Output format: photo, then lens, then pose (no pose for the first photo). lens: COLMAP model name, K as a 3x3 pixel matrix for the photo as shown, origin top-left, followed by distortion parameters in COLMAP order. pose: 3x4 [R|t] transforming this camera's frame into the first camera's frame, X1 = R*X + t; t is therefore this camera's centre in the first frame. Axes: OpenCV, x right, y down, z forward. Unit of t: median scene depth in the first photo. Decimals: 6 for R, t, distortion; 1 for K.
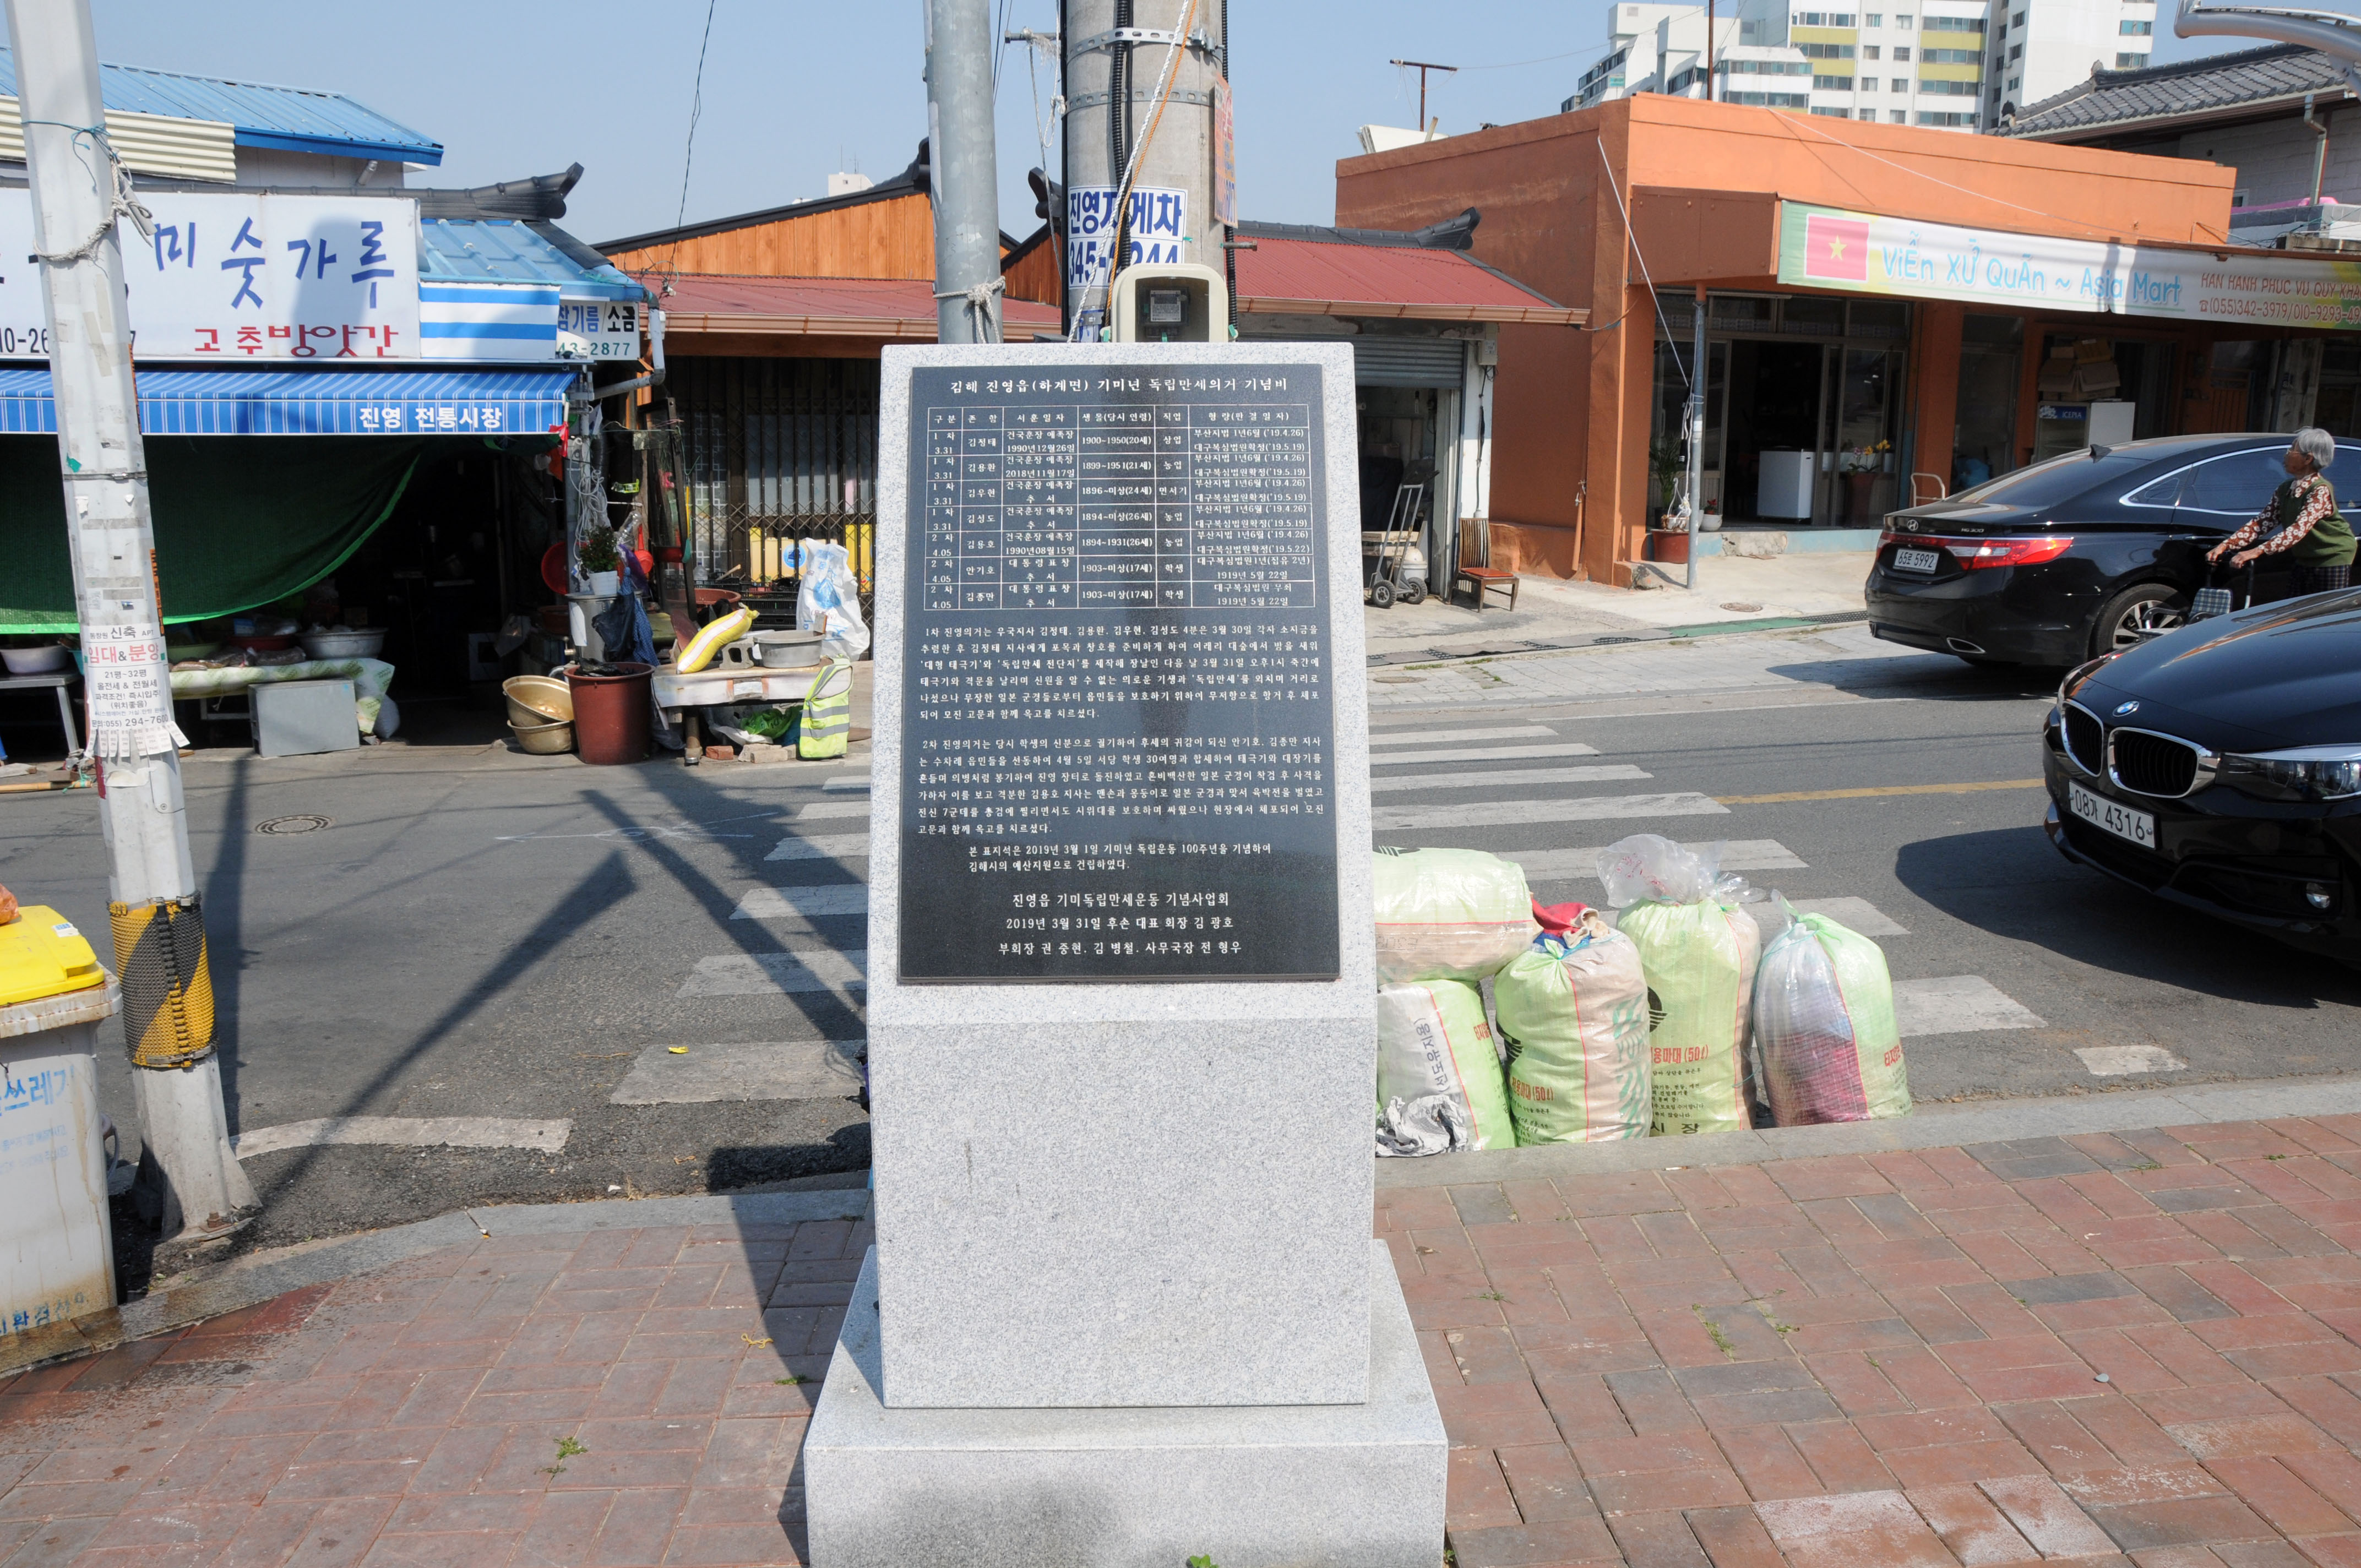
lens RADIAL K [[1914.0, 0, 1168.7], [0, 1914.0, 856.4], [0, 0, 1]] dist [-0.149441, 0.132795]
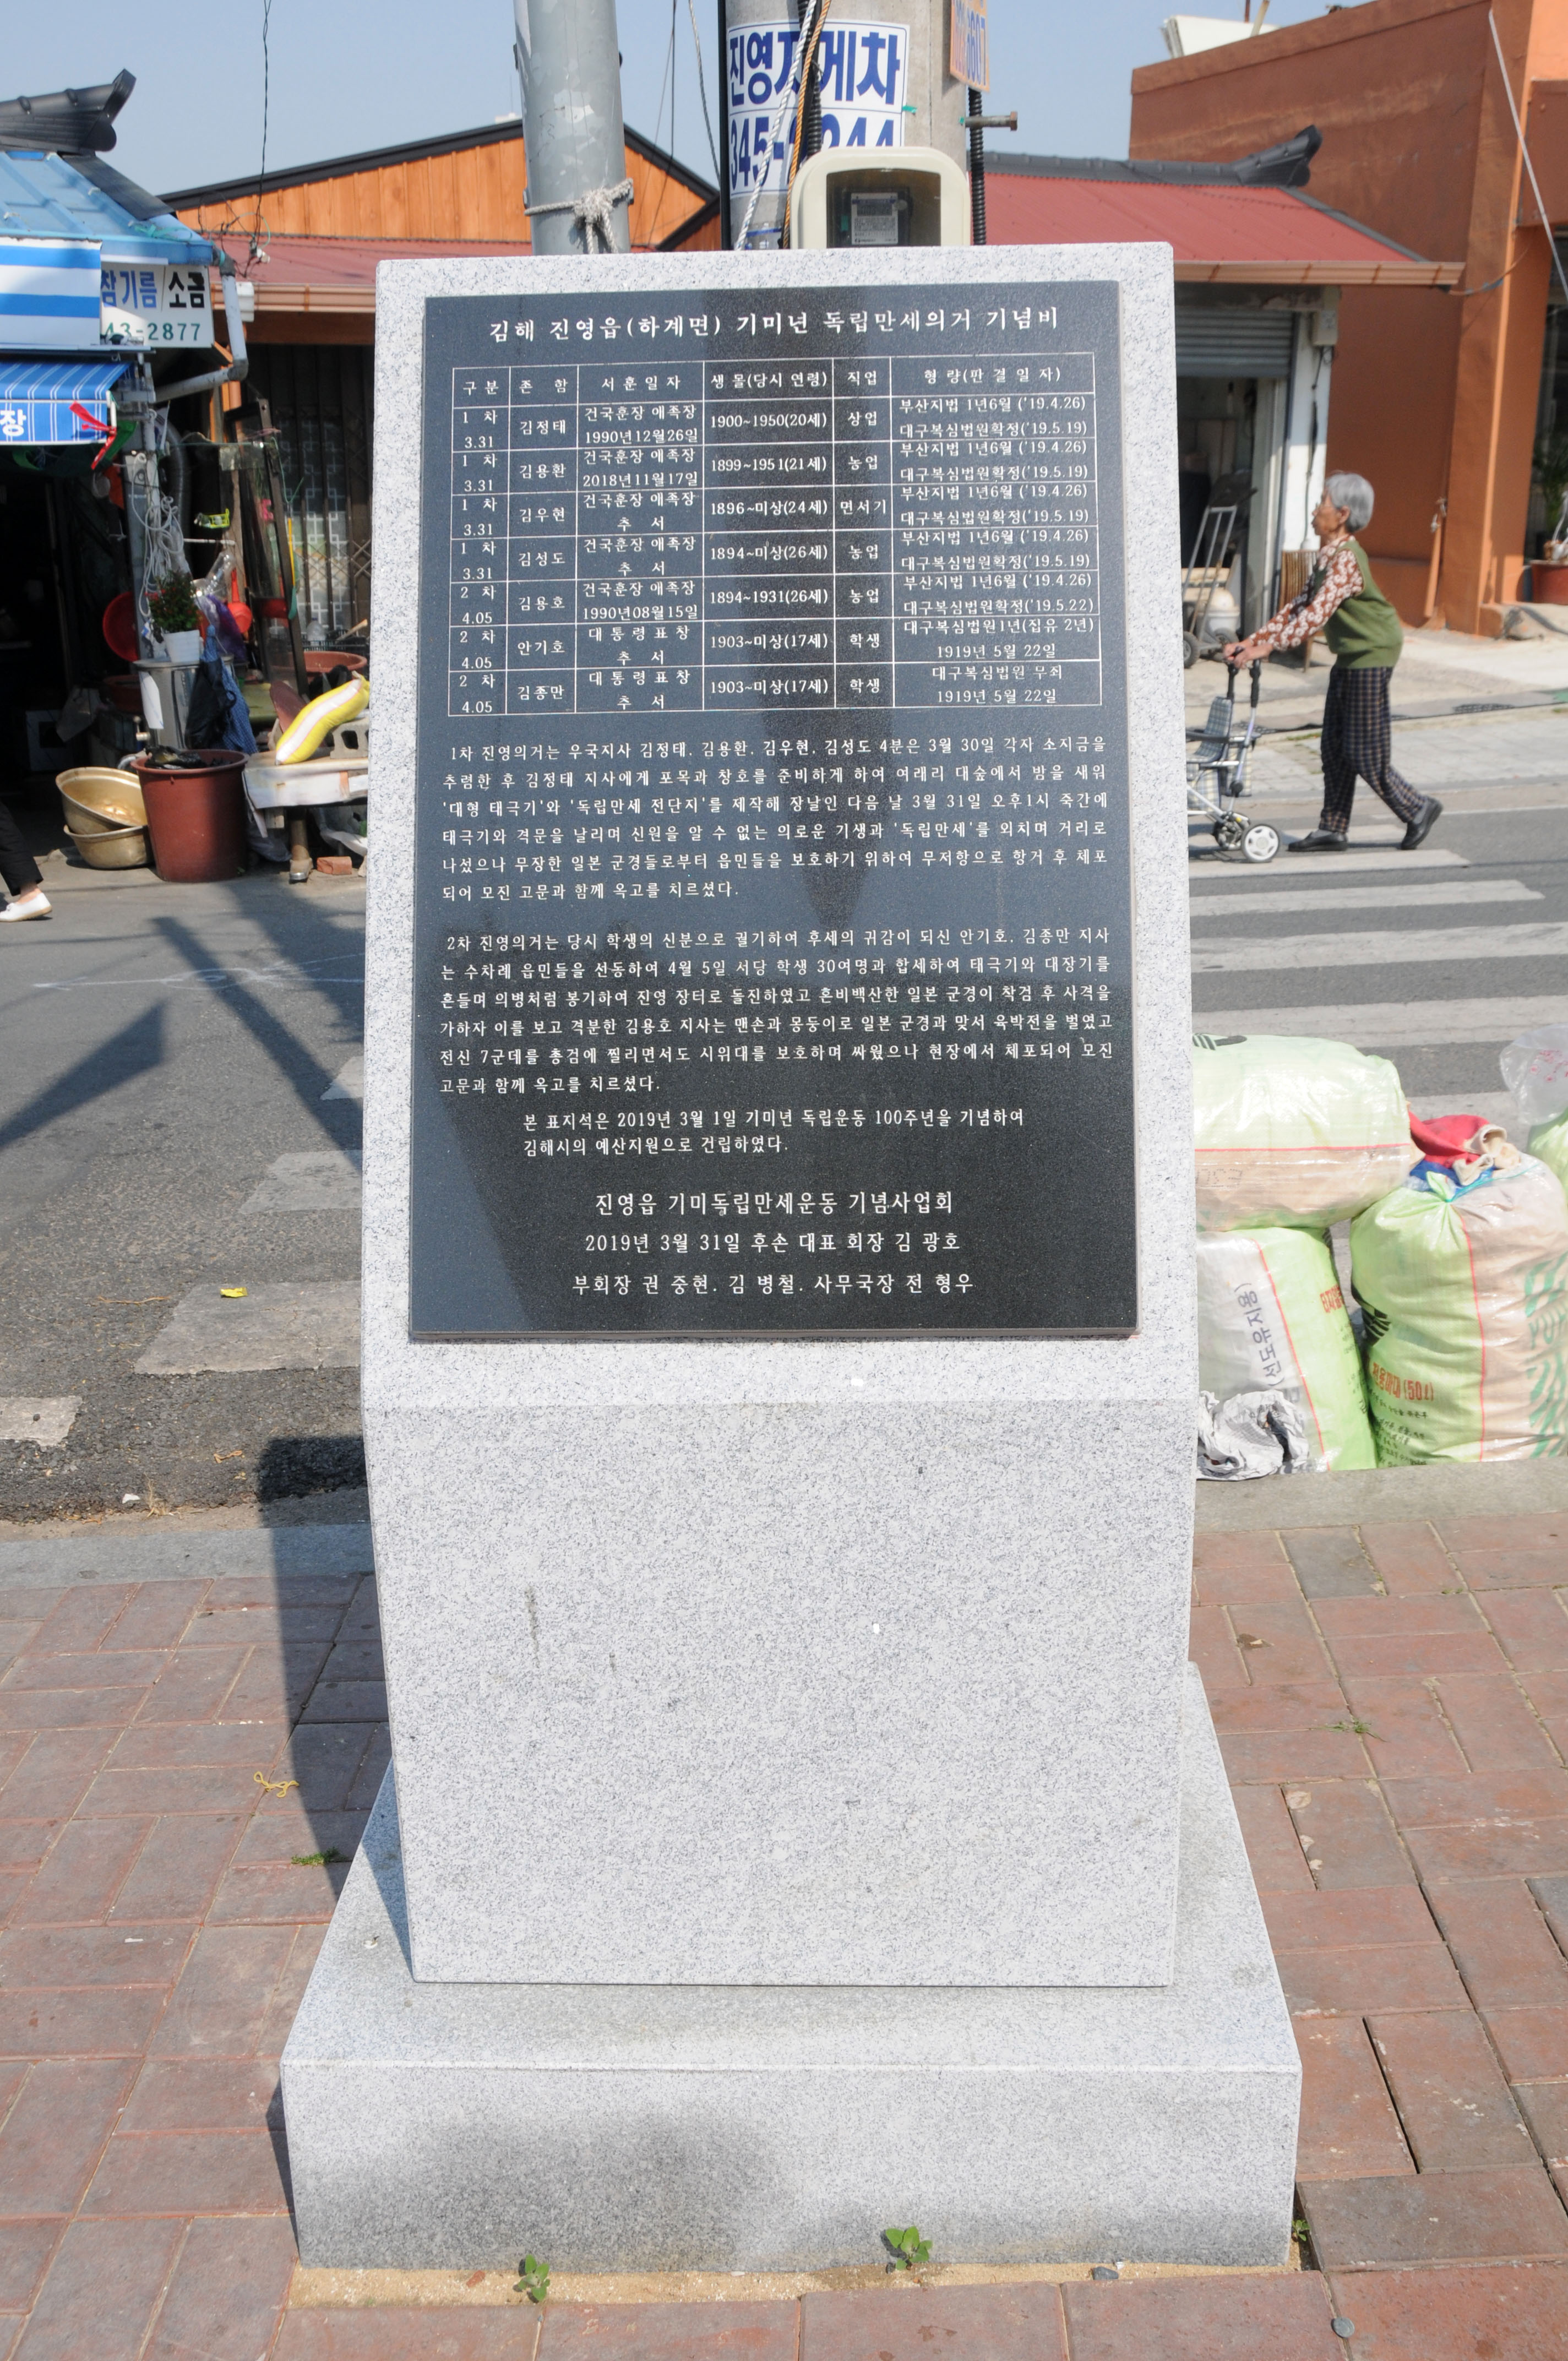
lens RADIAL K [[2222.0, 0, 809.4], [0, 2222.0, 1215.7], [0, 0, 1]] dist [-0.104363, 0.223776]
pose [[0.998757, 0.002452, -0.049783, 0.013100], [0.003286, 0.993377, 0.114851, -0.033479], [0.049735, -0.114872, 0.992135, 0.189761]]
